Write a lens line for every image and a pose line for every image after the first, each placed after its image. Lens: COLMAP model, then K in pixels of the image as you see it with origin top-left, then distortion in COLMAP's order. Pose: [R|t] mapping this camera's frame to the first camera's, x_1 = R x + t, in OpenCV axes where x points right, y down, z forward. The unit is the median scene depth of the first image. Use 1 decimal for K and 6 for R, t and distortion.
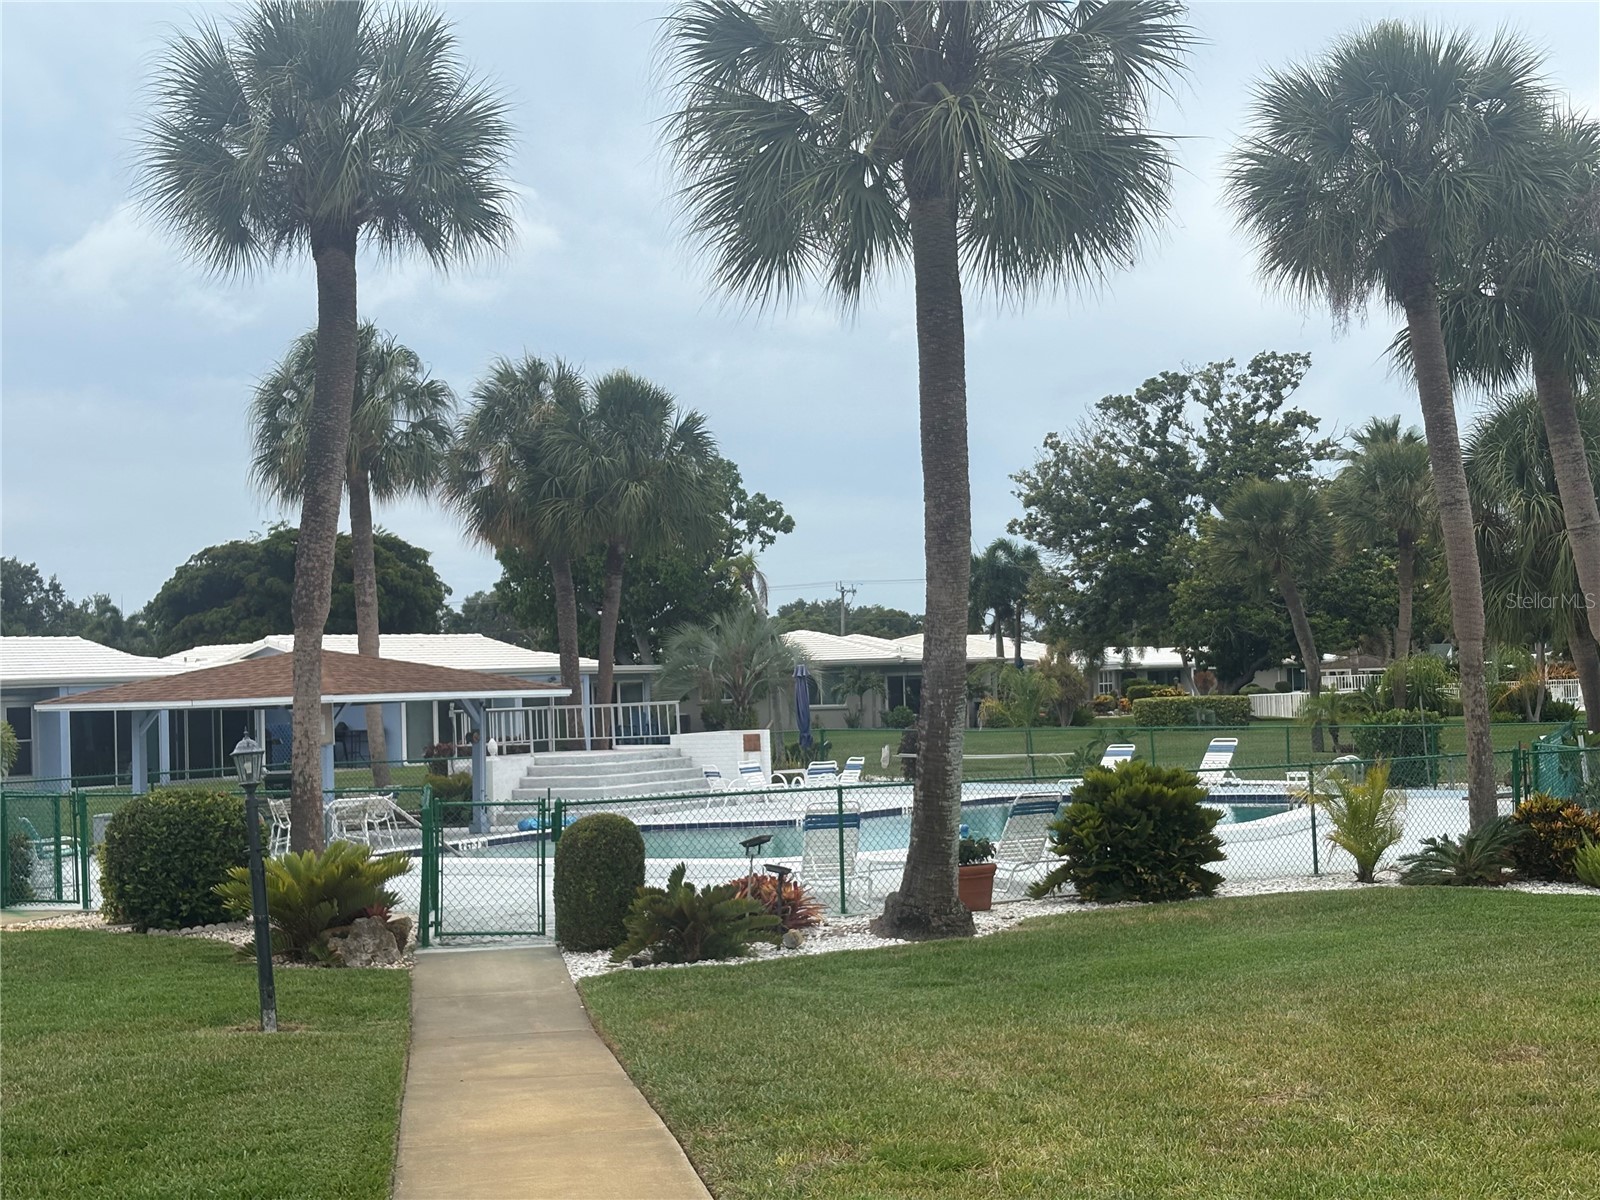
lens RADIAL K [[2429.7, 0, 800.0], [0, 2429.7, 600.0], [0, 0, 1]] dist [0.415449, 0.045025]
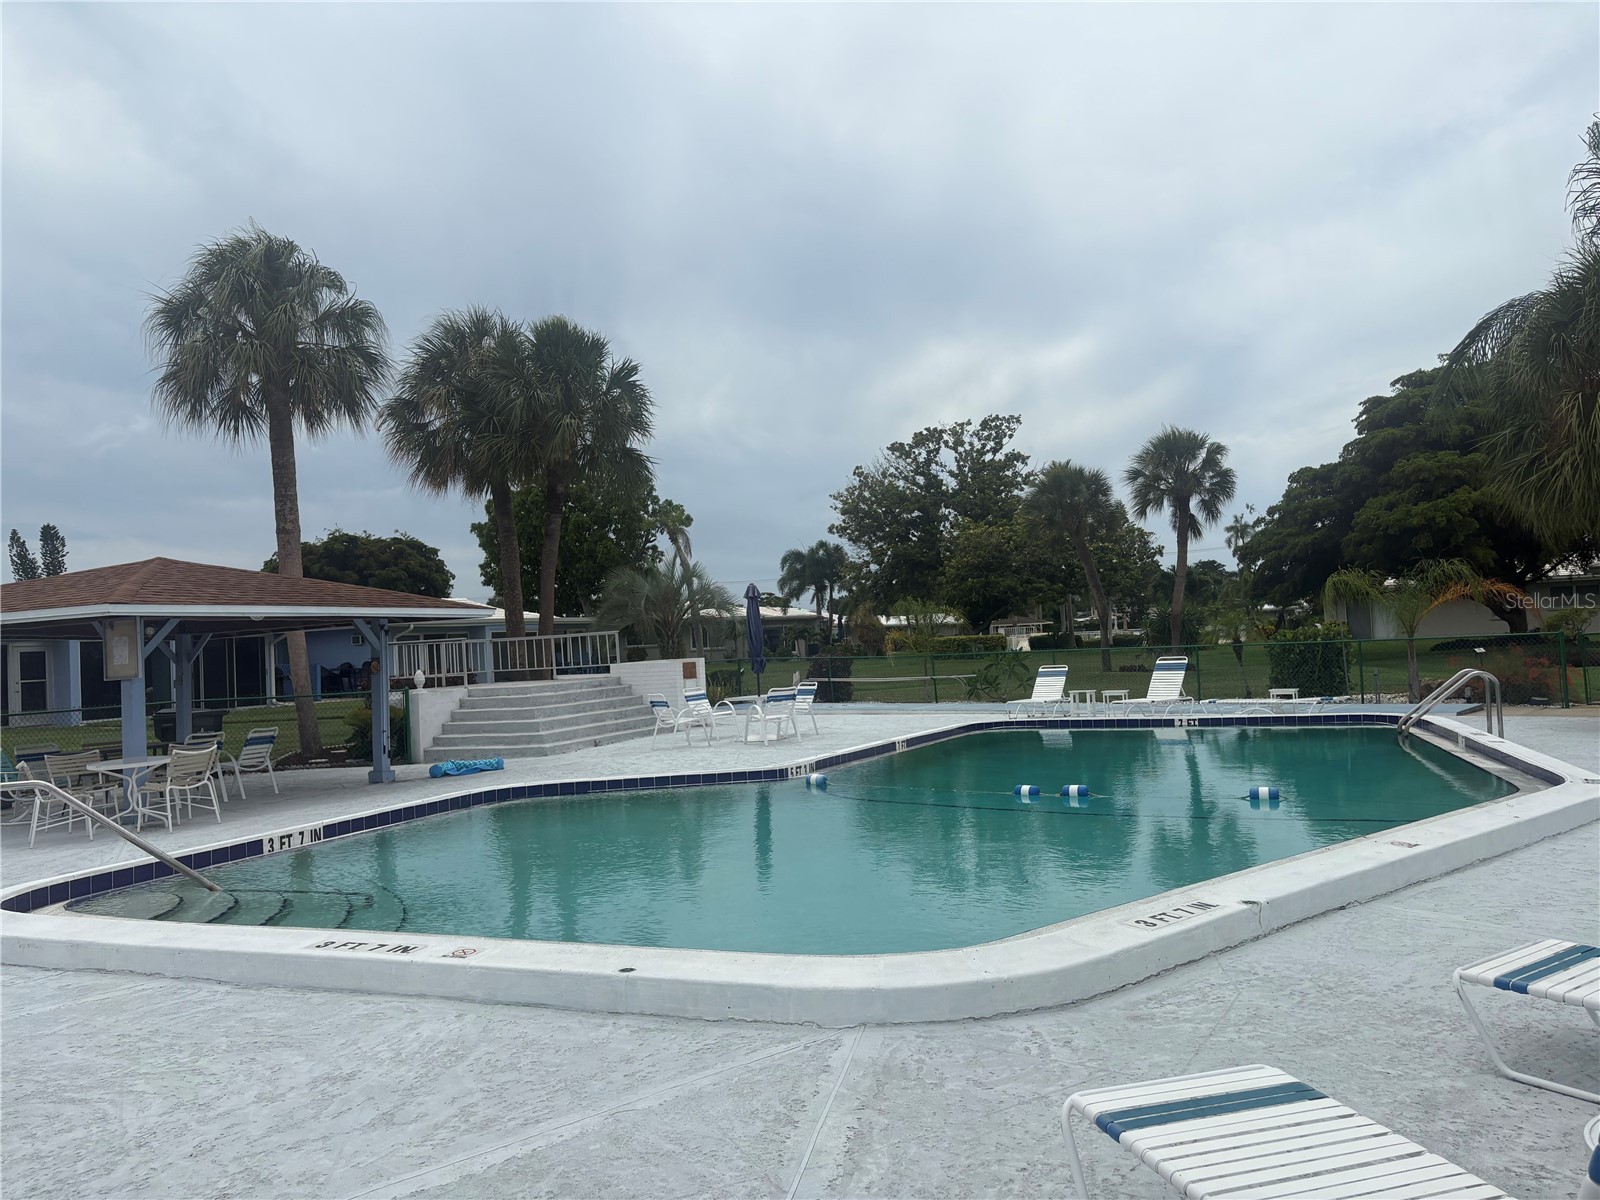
lens RADIAL K [[1215.8, 0, 782.8], [0, 1215.8, 574.7], [0, 0, 1]] dist [0.157795, -0.002625]
pose [[0.995566, -0.009867, 0.093543, -0.015015], [0.012058, 0.999665, -0.022892, 0.016001], [-0.093286, 0.023918, 0.995352, 0.252647]]
